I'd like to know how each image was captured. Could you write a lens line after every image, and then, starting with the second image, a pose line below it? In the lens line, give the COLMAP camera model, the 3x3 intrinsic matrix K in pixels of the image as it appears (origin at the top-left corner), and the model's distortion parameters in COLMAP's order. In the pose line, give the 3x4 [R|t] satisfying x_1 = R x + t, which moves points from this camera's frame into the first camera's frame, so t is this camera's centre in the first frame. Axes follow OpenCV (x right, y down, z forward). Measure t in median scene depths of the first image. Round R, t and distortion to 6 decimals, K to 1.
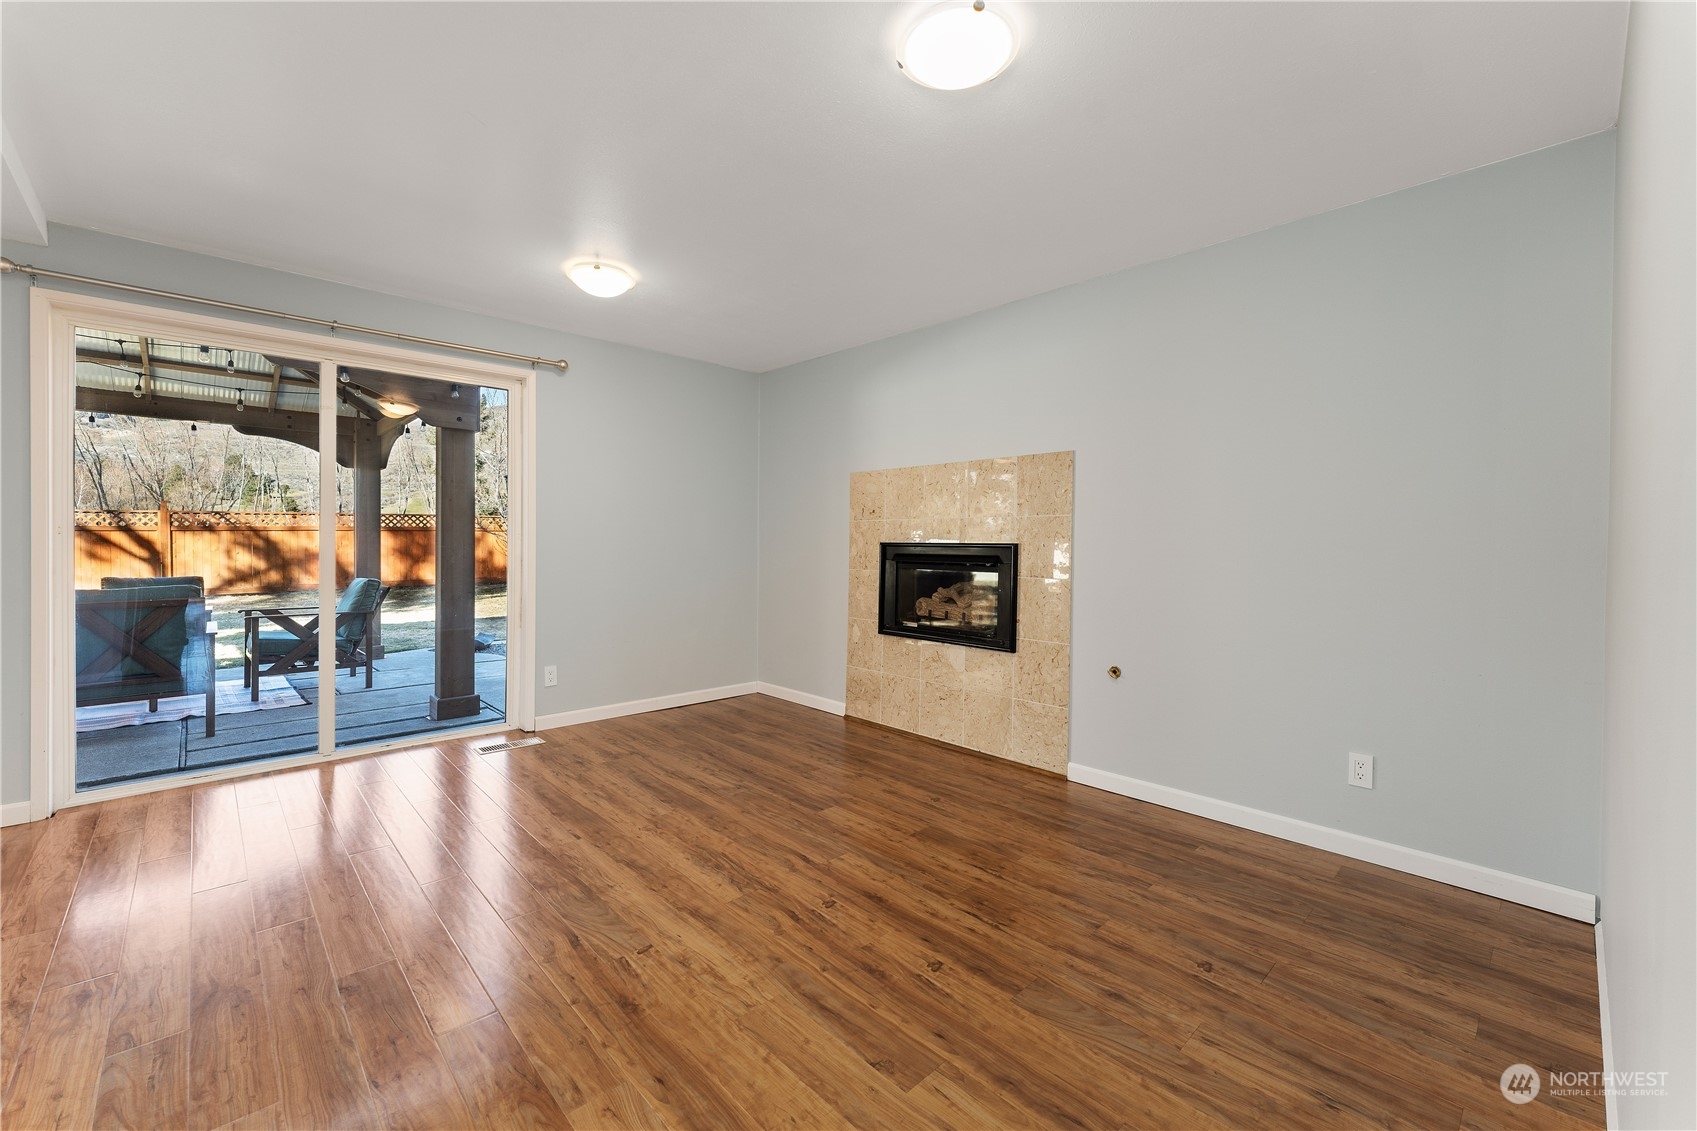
lens RADIAL K [[686.1, 0, 845.0], [0, 686.1, 551.7], [0, 0, 1]] dist [0.000943, -0.000560]
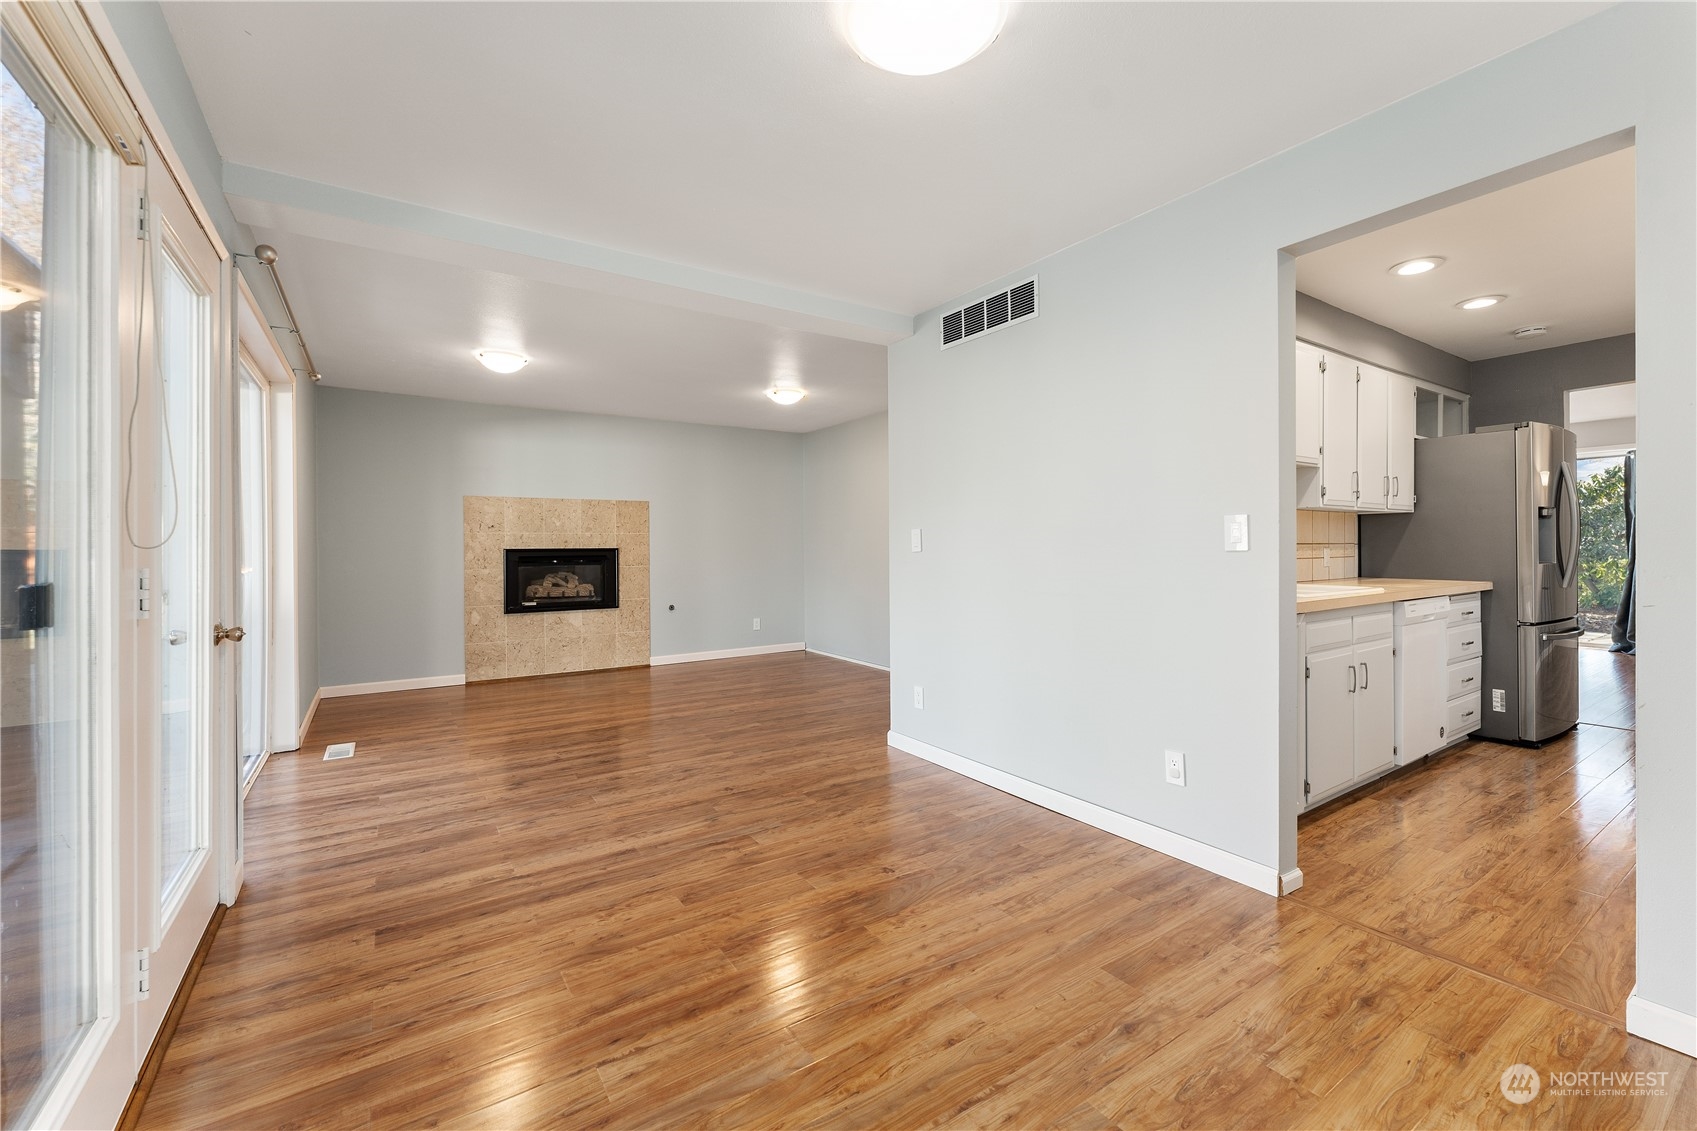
lens RADIAL K [[705.1, 0, 850.8], [0, 705.1, 545.5], [0, 0, 1]] dist [0.000390, -0.000099]
pose [[0.174116, -0.009410, 0.984680, -1.735747], [0.020876, 0.999765, 0.005863, -0.019720], [-0.984504, 0.019536, 0.174272, 0.069483]]
